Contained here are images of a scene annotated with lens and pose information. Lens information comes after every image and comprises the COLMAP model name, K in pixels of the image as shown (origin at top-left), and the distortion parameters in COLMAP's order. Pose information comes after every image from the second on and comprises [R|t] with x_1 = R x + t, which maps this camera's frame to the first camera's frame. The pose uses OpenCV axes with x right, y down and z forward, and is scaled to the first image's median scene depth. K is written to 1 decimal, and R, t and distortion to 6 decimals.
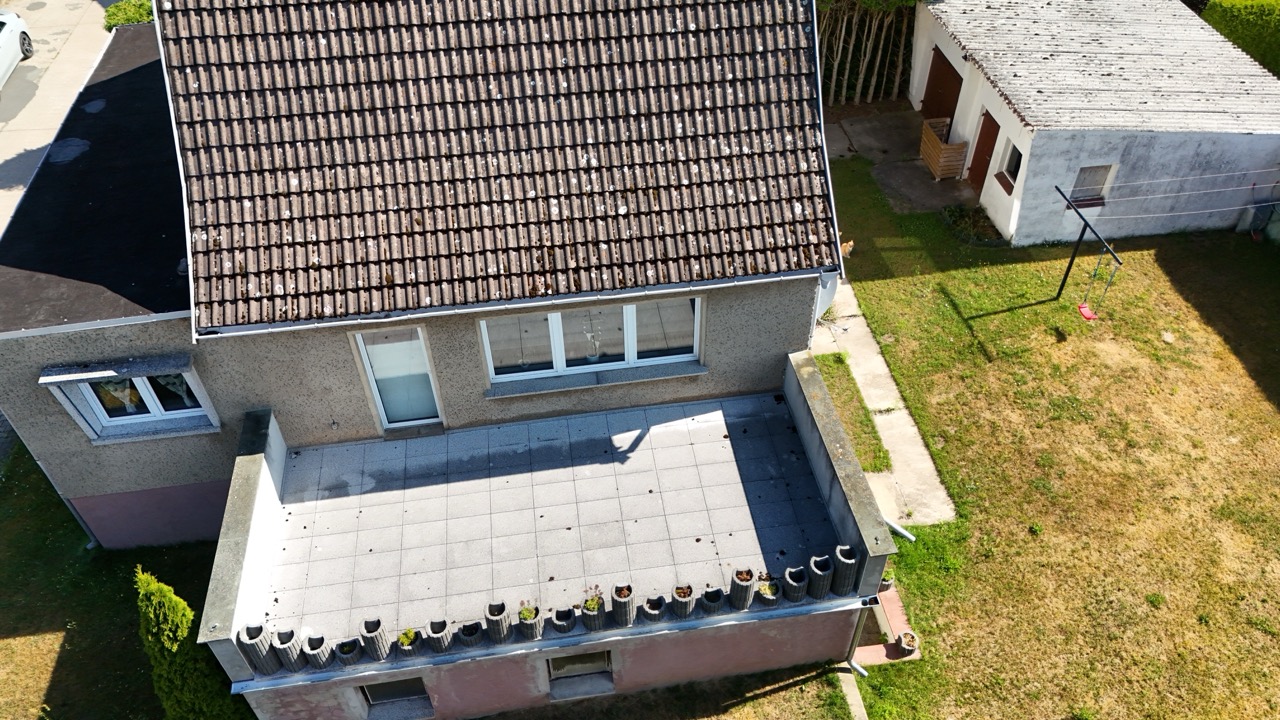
lens RADIAL K [[939.7, 0, 646.5], [0, 939.7, 367.4], [0, 0, 1]] dist [0.075970, -0.071265]
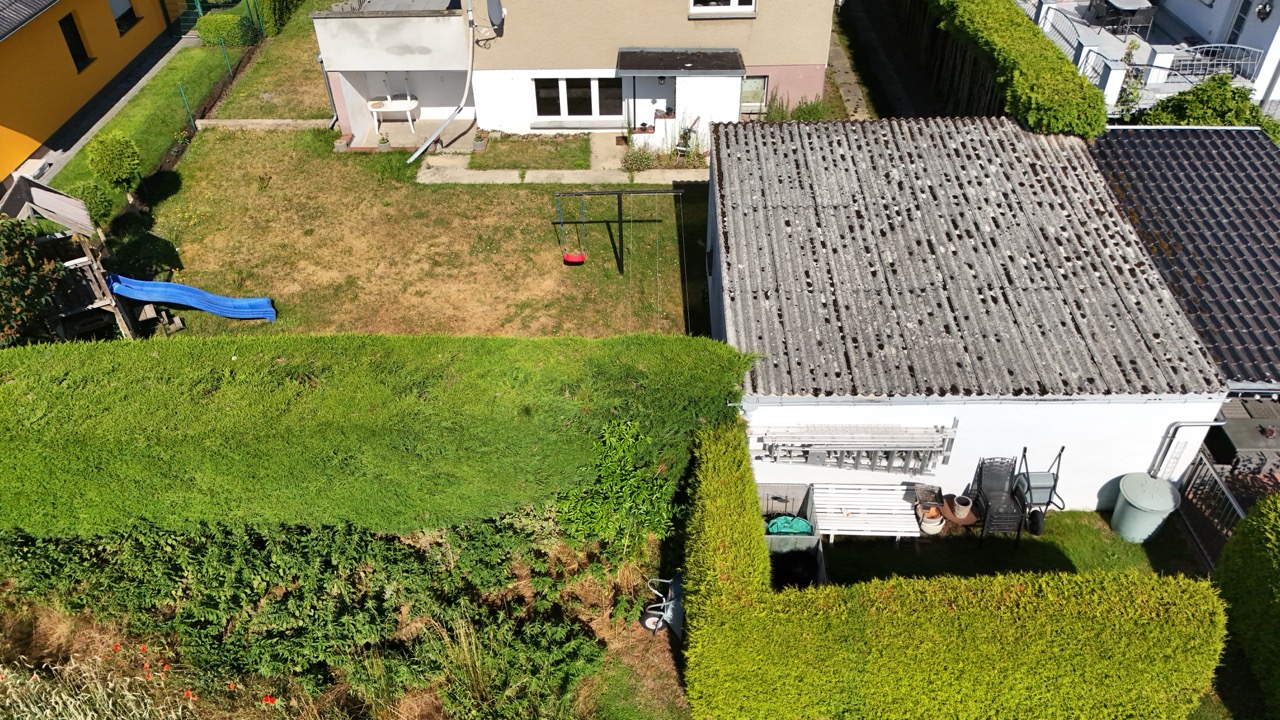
lens RADIAL K [[939.7, 0, 646.5], [0, 939.7, 367.4], [0, 0, 1]] dist [0.075970, -0.071265]
pose [[-0.138316, 0.630727, -0.763578, 1.419996], [-0.684658, 0.496196, 0.533885, -0.650409], [0.715620, 0.596635, 0.363201, 0.811461]]
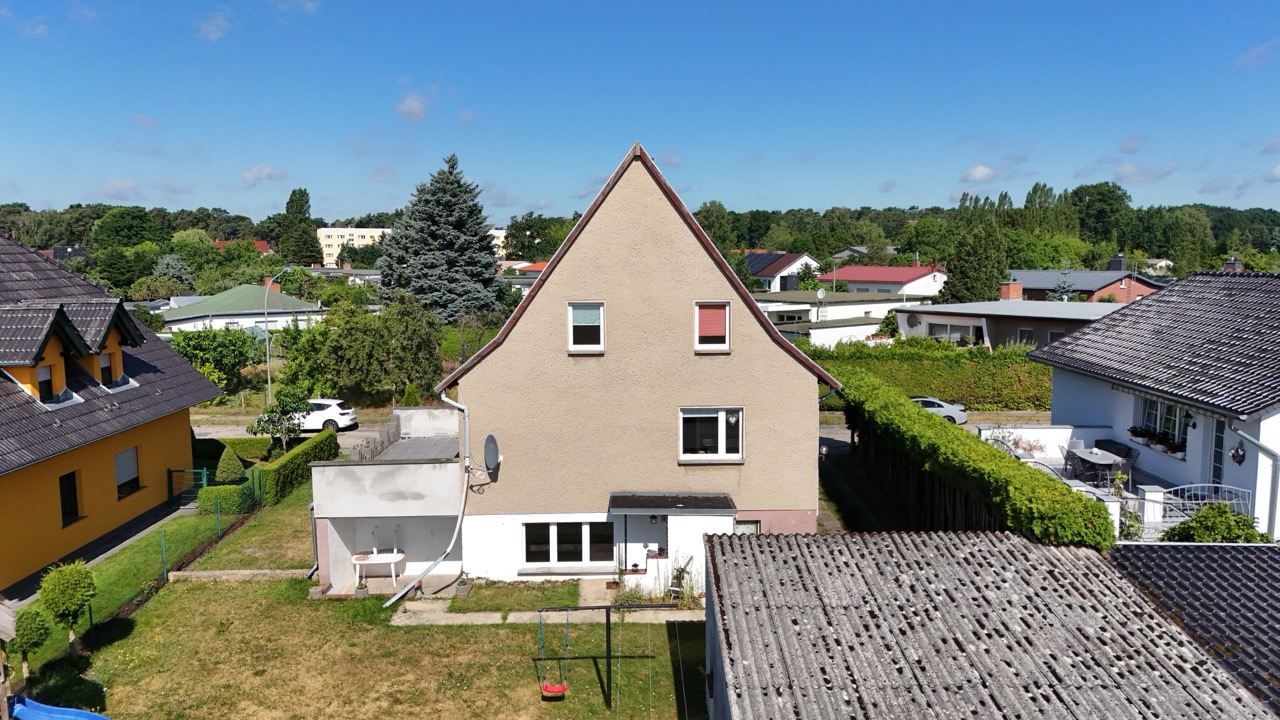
lens RADIAL K [[939.7, 0, 646.5], [0, 939.7, 367.4], [0, 0, 1]] dist [0.075970, -0.071265]
pose [[-0.130626, 0.134238, -0.982302, 1.410174], [-0.686074, 0.703008, 0.187304, -0.545369], [0.715709, 0.698398, 0.000266, 0.912352]]
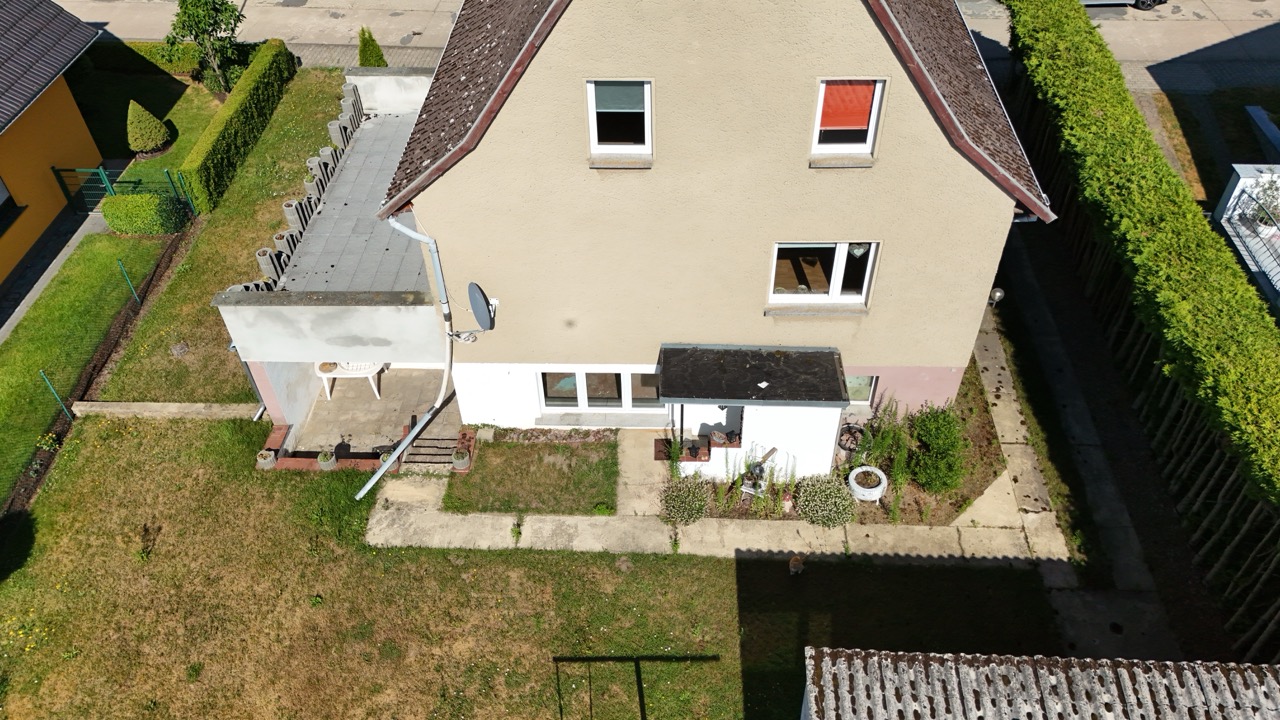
lens RADIAL K [[939.7, 0, 646.5], [0, 939.7, 367.4], [0, 0, 1]] dist [0.075970, -0.071265]
pose [[-0.186800, 0.692312, -0.697000, 0.765688], [-0.672242, 0.427288, 0.604579, -0.664911], [0.716377, 0.581488, 0.385584, 0.649474]]
